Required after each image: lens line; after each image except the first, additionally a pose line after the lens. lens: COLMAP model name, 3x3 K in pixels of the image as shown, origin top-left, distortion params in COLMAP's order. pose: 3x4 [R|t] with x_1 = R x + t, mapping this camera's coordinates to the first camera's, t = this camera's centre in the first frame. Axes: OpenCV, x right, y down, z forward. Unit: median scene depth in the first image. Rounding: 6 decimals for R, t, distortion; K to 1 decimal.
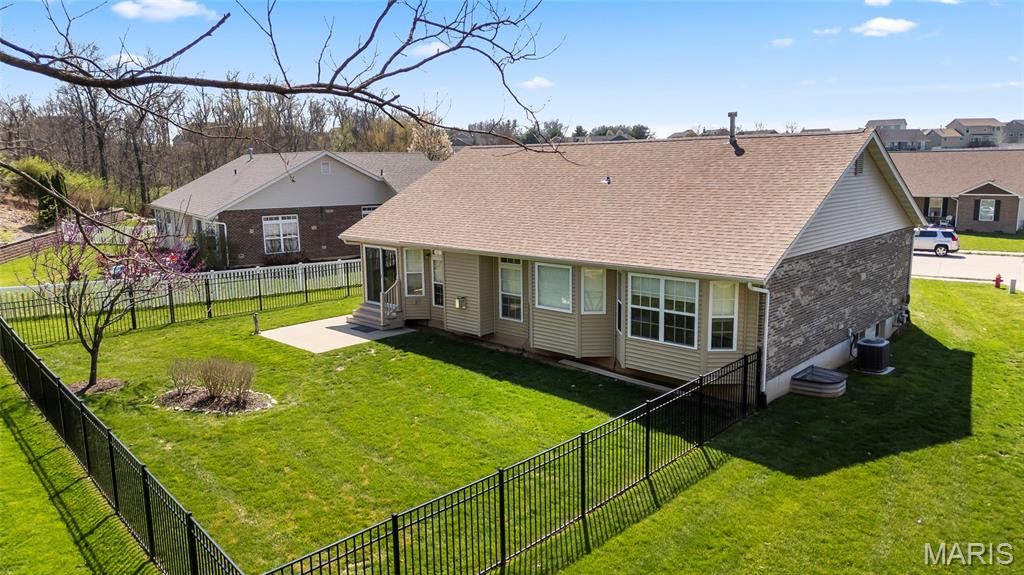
lens RADIAL K [[713.3, 0, 509.5], [0, 713.3, 274.2], [0, 0, 1]] dist [0.080283, -0.093462]
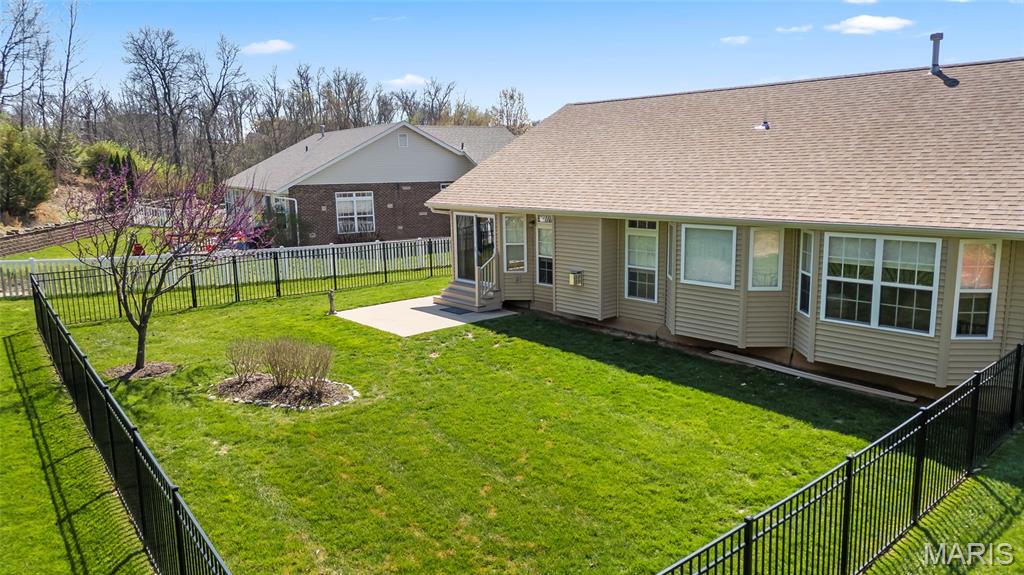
lens RADIAL K [[713.3, 0, 509.5], [0, 713.3, 274.2], [0, 0, 1]] dist [0.080283, -0.093462]
pose [[0.996358, 0.009126, -0.084775, -0.092342], [-0.008977, 0.999957, 0.002139, 0.041647], [0.084791, -0.001370, 0.996398, 0.227627]]
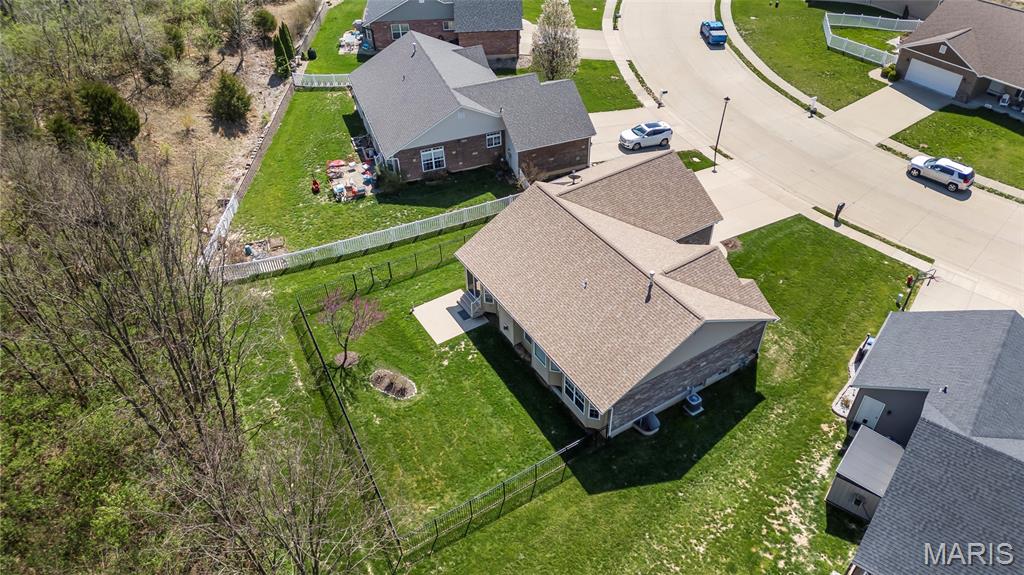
lens RADIAL K [[713.3, 0, 509.5], [0, 713.3, 274.2], [0, 0, 1]] dist [0.080283, -0.093462]
pose [[0.964940, 0.157388, -0.210048, 0.409932], [-0.020499, 0.843017, 0.537496, -1.412038], [0.261669, -0.514345, 0.816687, -0.667268]]
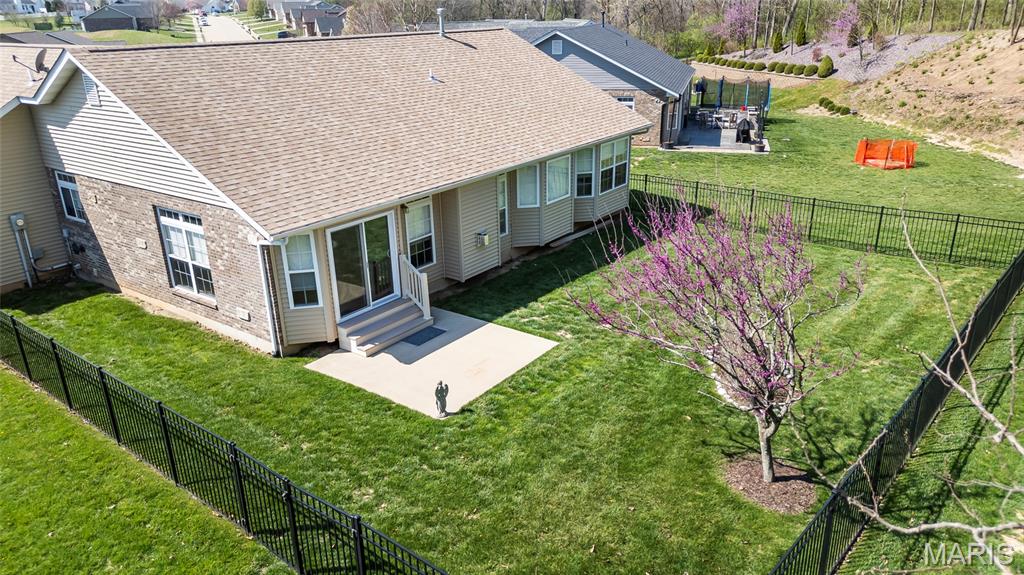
lens RADIAL K [[728.8, 0, 512.0], [0, 728.8, 287.5], [0, 0, 1]] dist [0.056529, -0.043144]
pose [[-0.108558, -0.335615, 0.935723, -1.095871], [0.183740, 0.918294, 0.350680, -0.248038], [-0.976962, 0.209999, -0.038022, 1.238285]]
